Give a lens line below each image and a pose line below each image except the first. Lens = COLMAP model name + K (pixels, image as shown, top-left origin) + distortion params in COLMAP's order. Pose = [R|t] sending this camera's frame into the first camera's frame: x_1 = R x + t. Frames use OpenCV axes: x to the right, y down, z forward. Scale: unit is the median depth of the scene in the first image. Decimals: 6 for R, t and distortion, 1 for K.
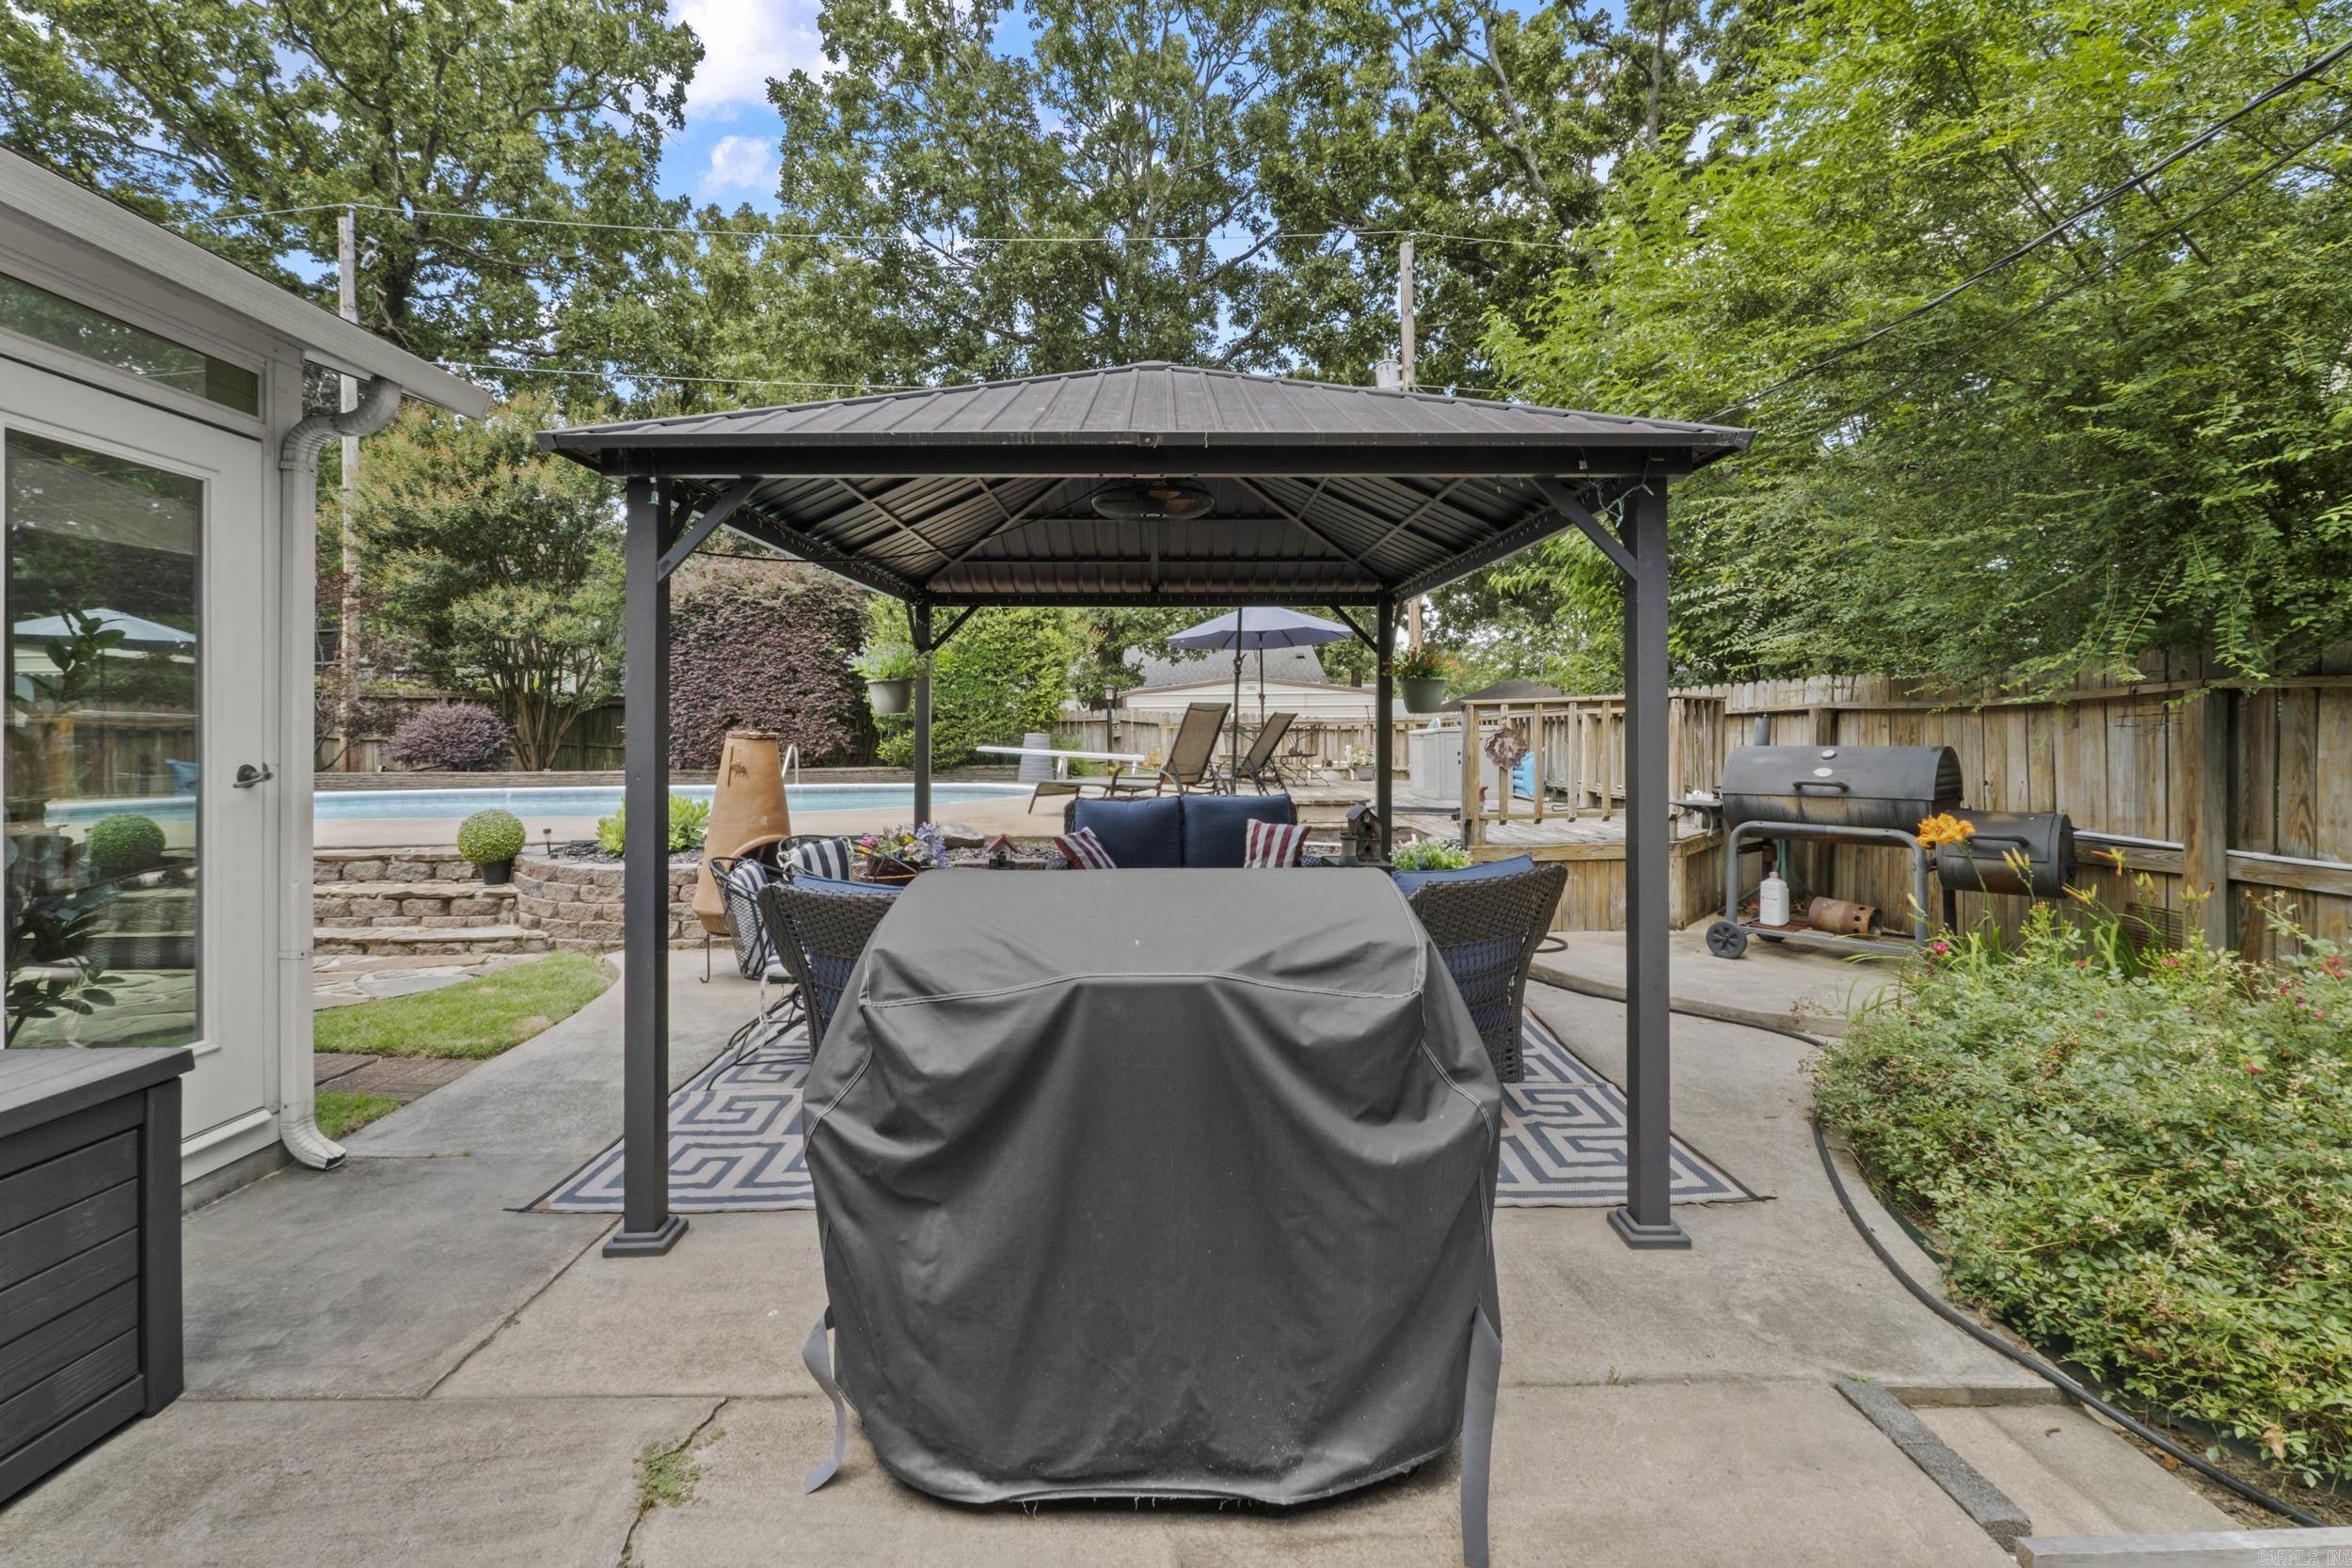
lens RADIAL K [[1042.0, 0, 1160.1], [0, 1042.0, 730.7], [0, 0, 1]] dist [-0.007450, 0.000344]
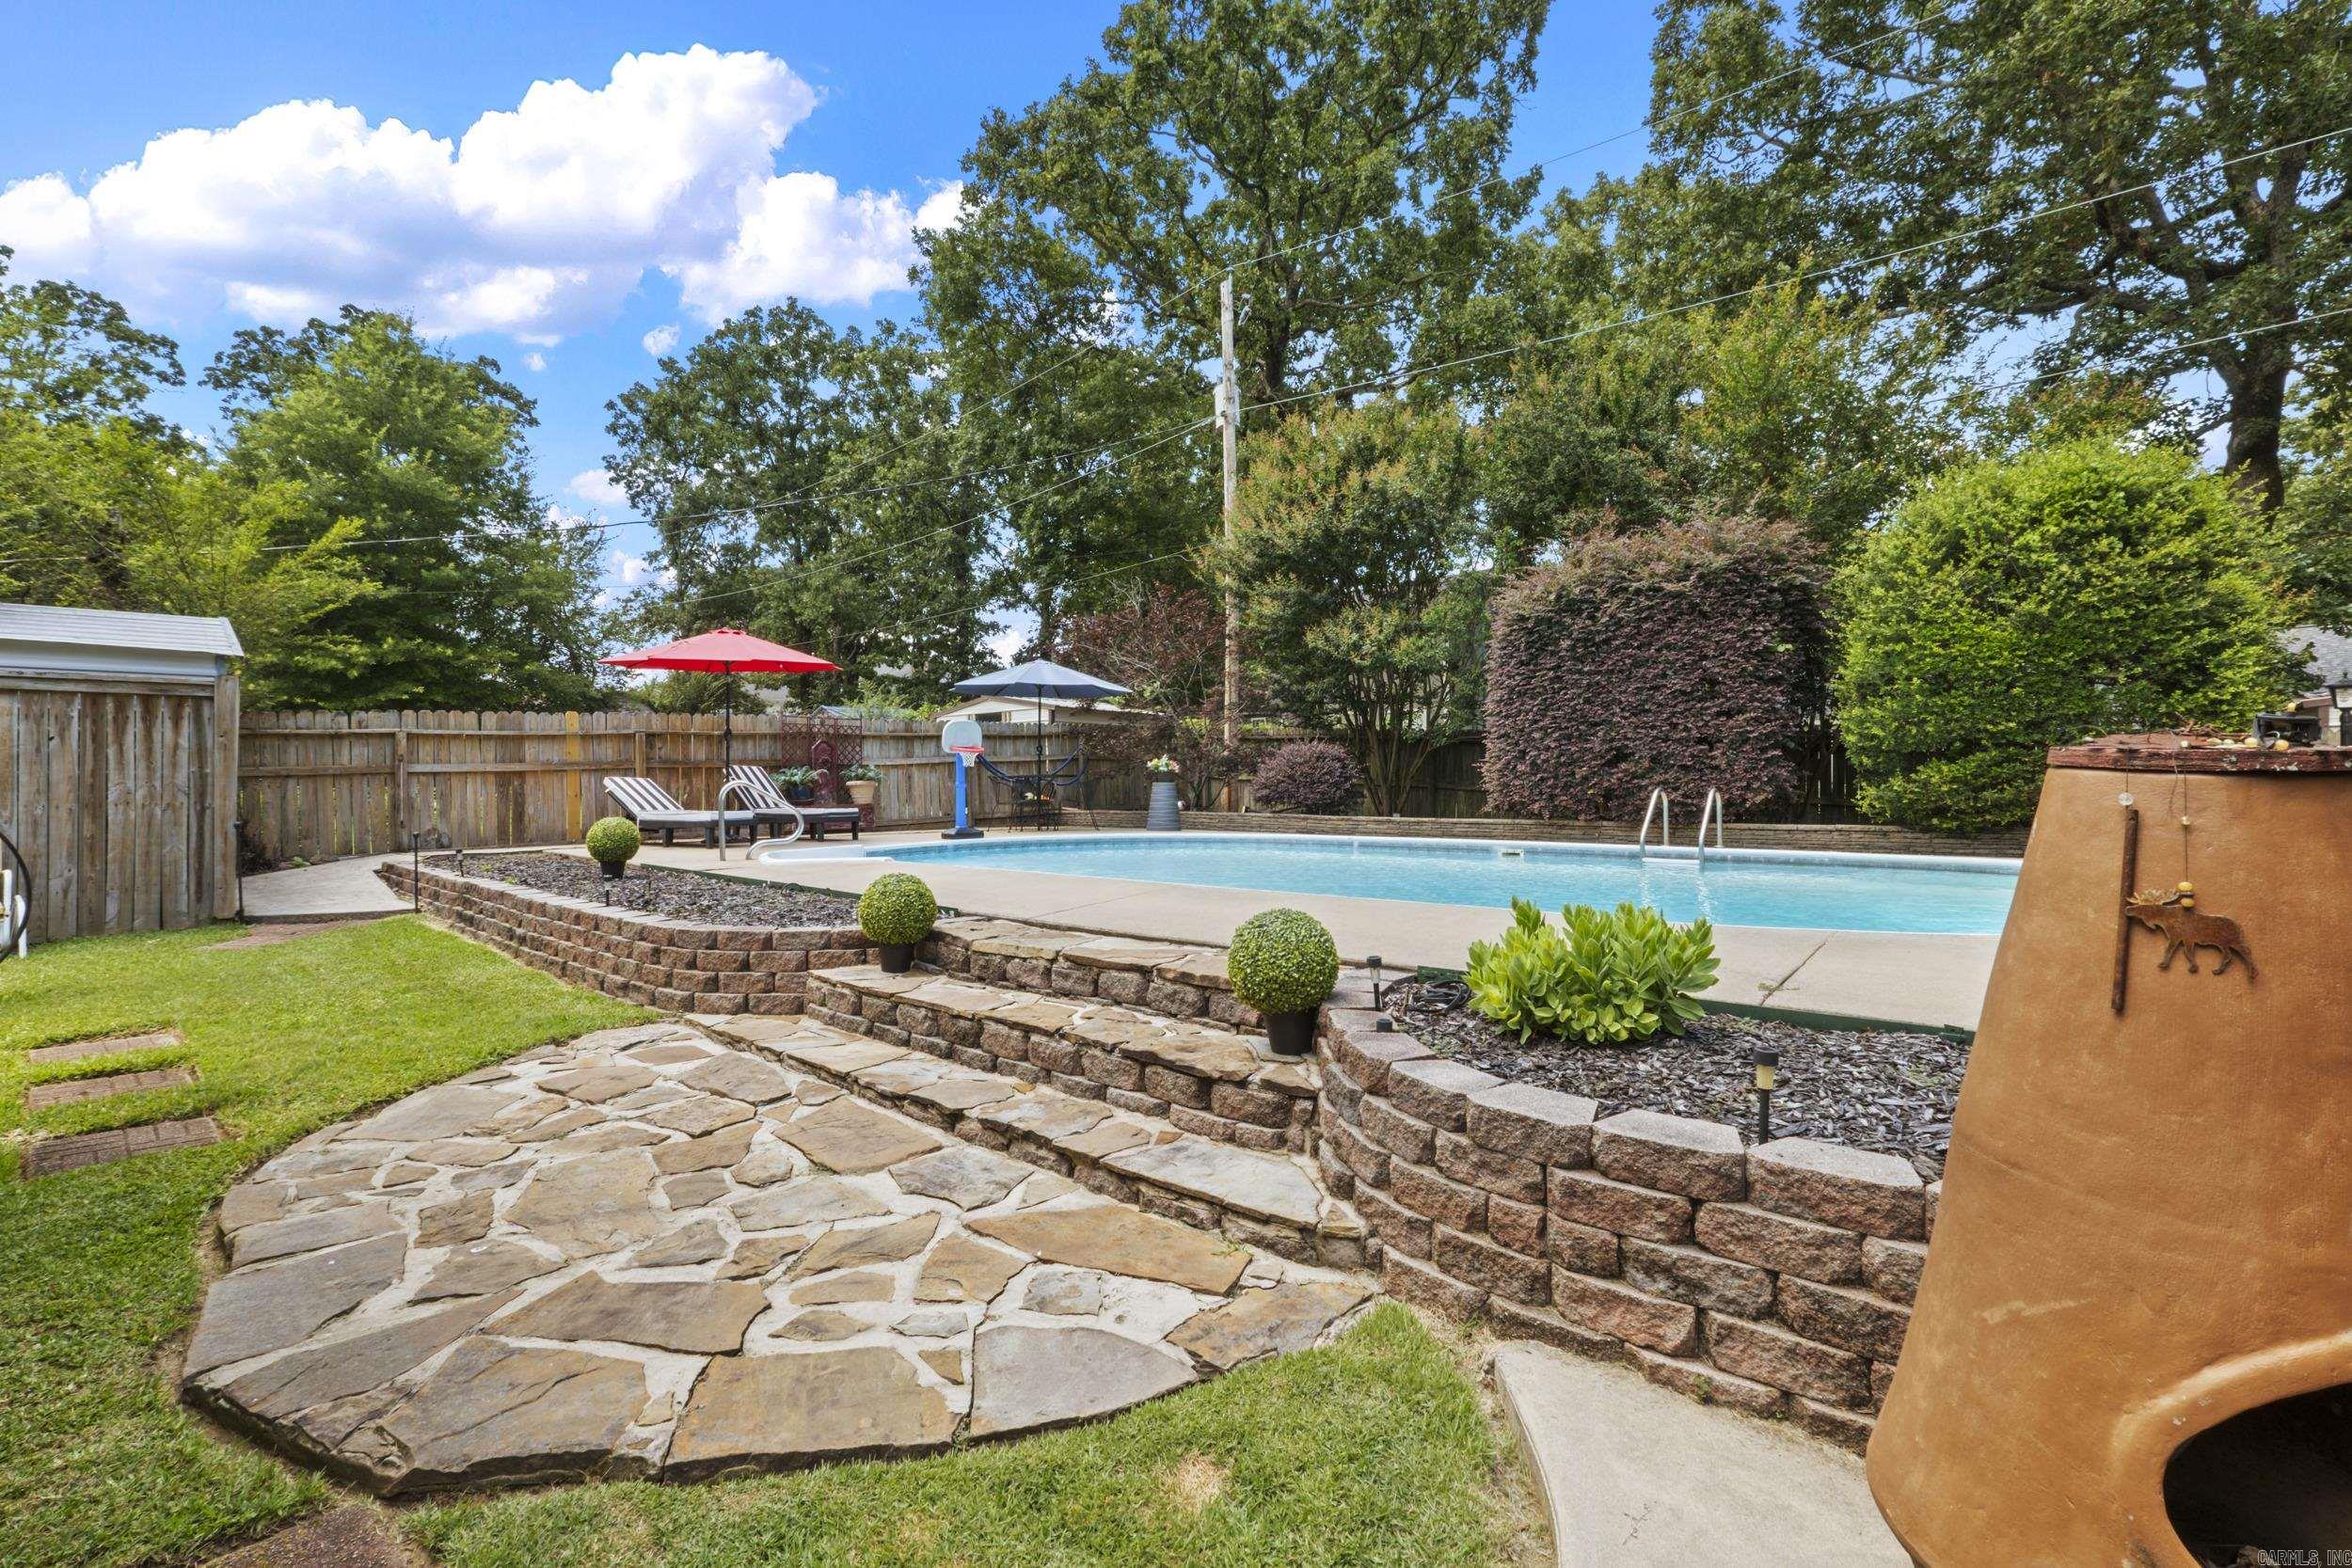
lens RADIAL K [[1042.0, 0, 1166.3], [0, 1042.0, 776.8], [0, 0, 1]] dist [-0.007450, 0.000344]
pose [[0.726771, 0.001818, -0.686878, -0.136579], [0.000787, 0.999994, 0.003480, 0.002676], [0.686880, -0.003070, 0.726765, 0.243207]]
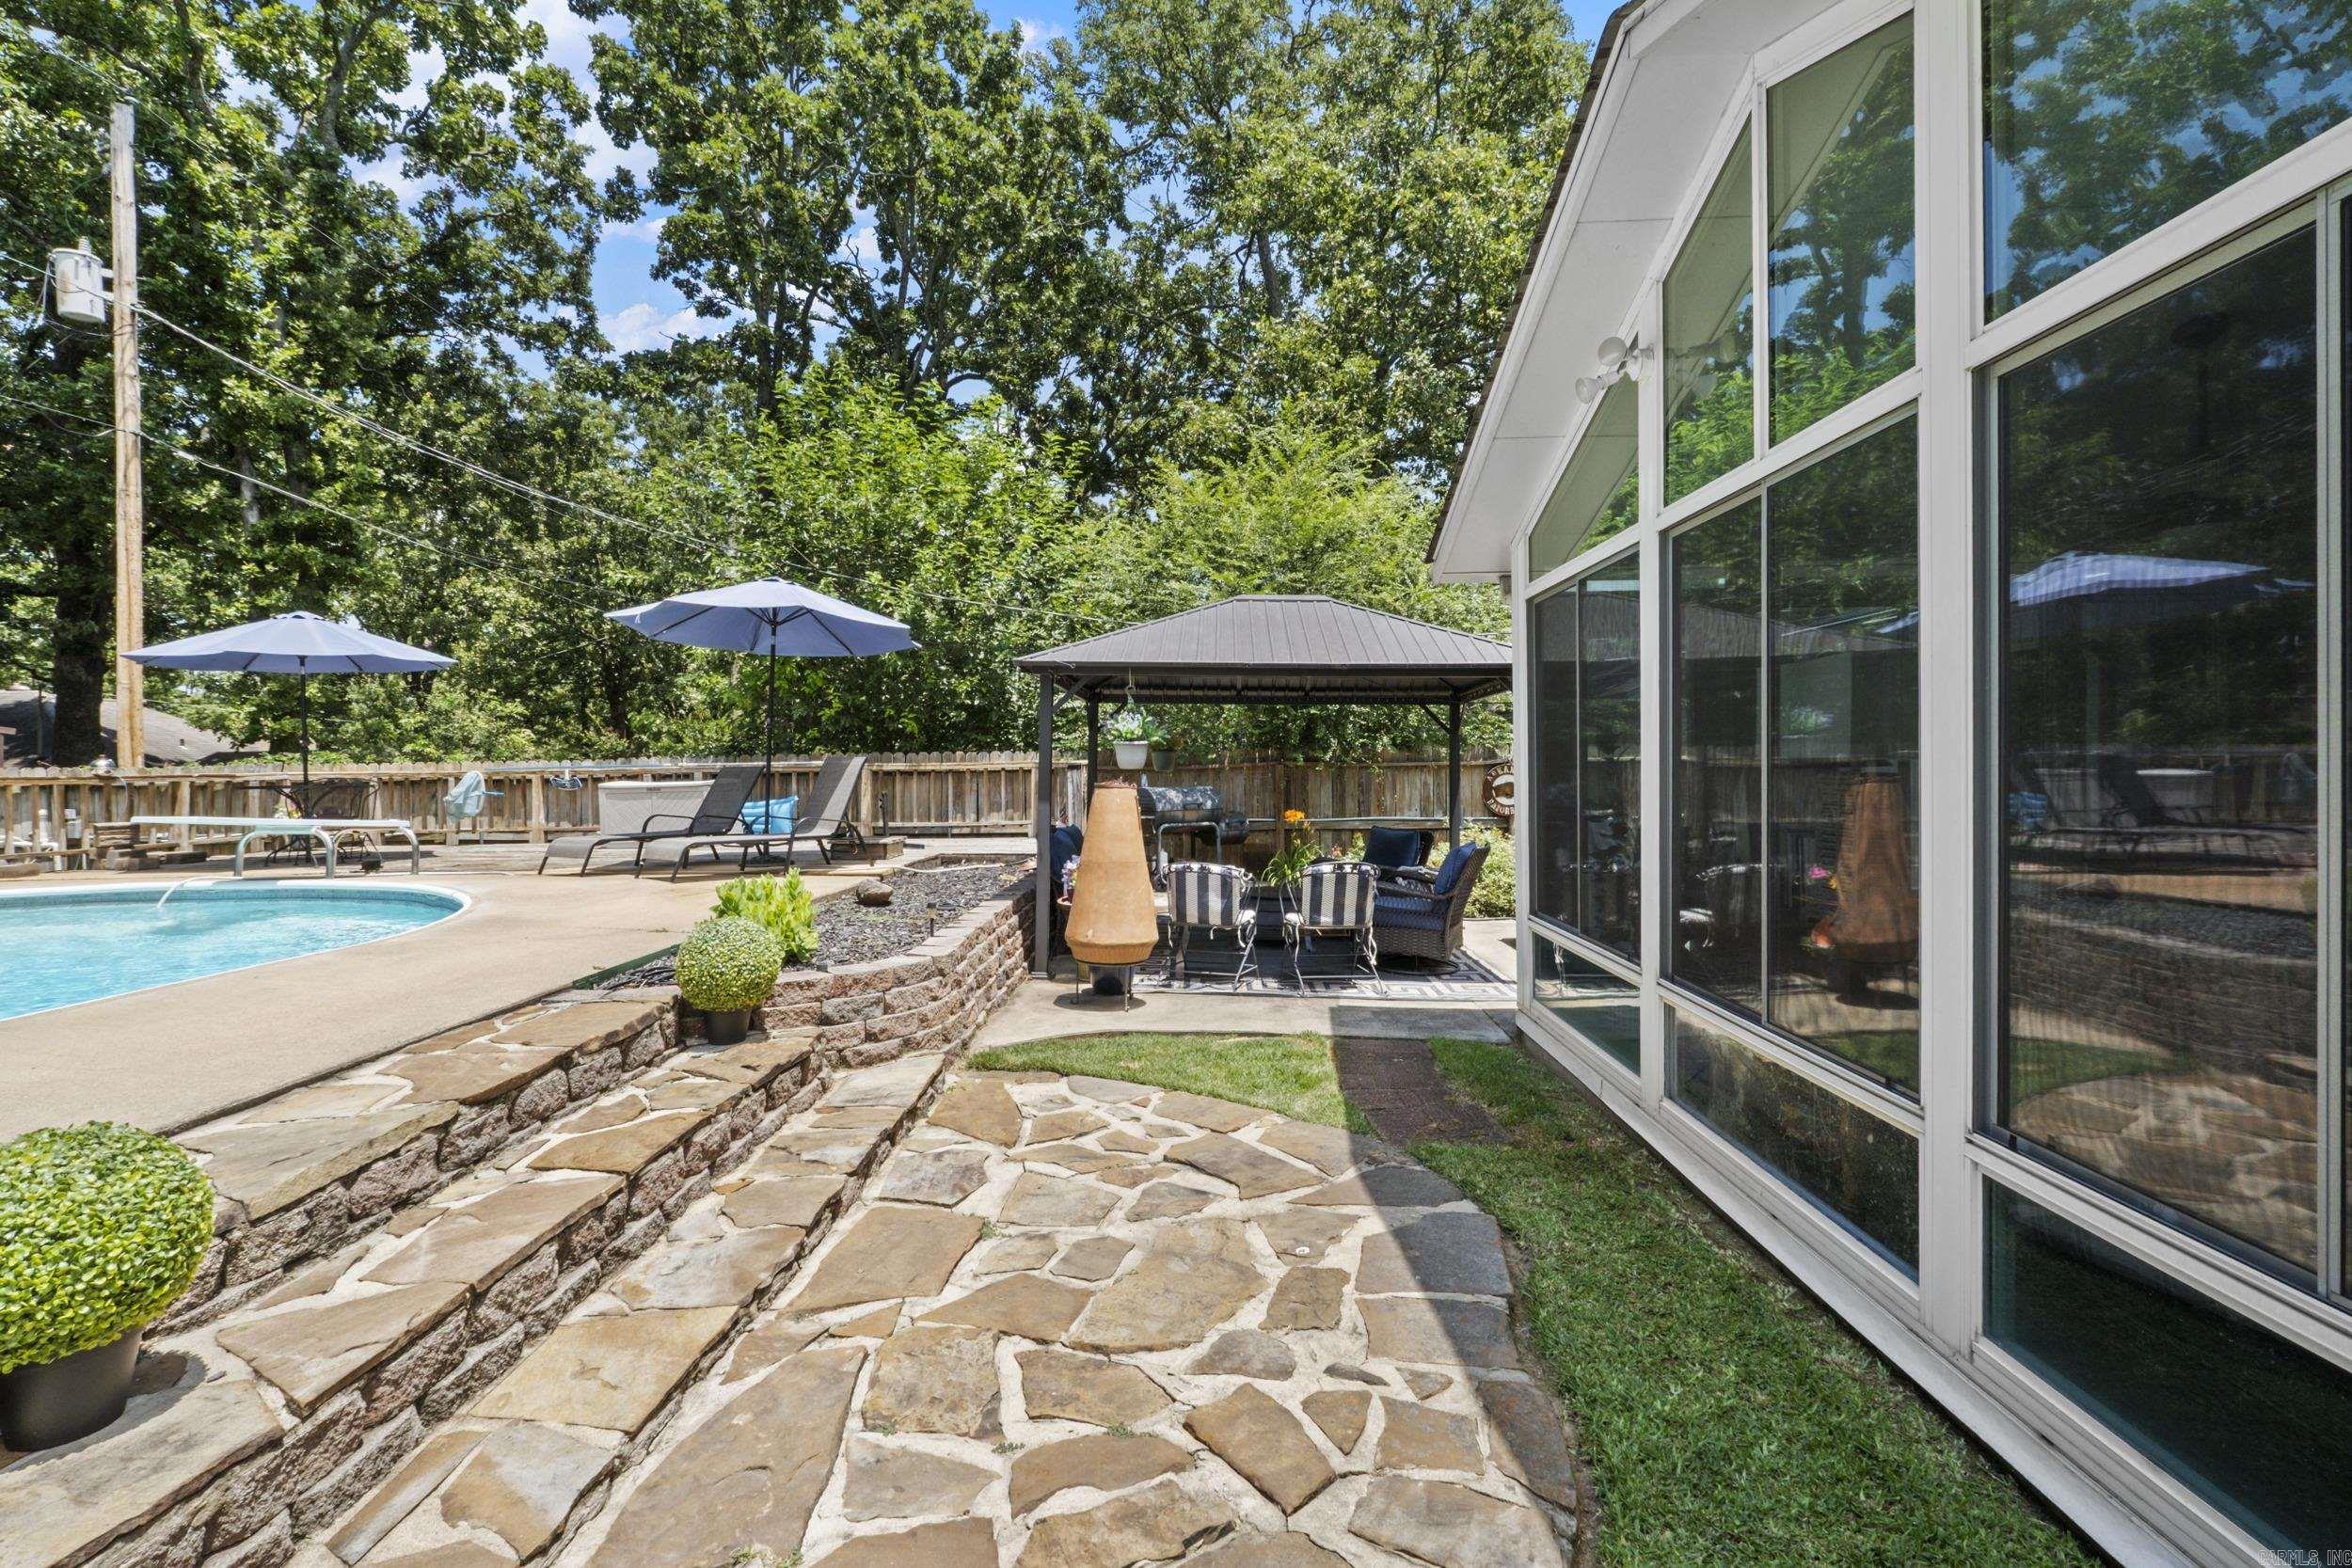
lens RADIAL K [[1042.0, 0, 1172.2], [0, 1042.0, 781.2], [0, 0, 1]] dist [-0.007450, 0.000344]
pose [[0.053035, -0.006030, 0.998574, -0.521318], [0.006220, 0.999964, 0.005708, -0.001847], [-0.998573, 0.005908, 0.053071, 0.302315]]
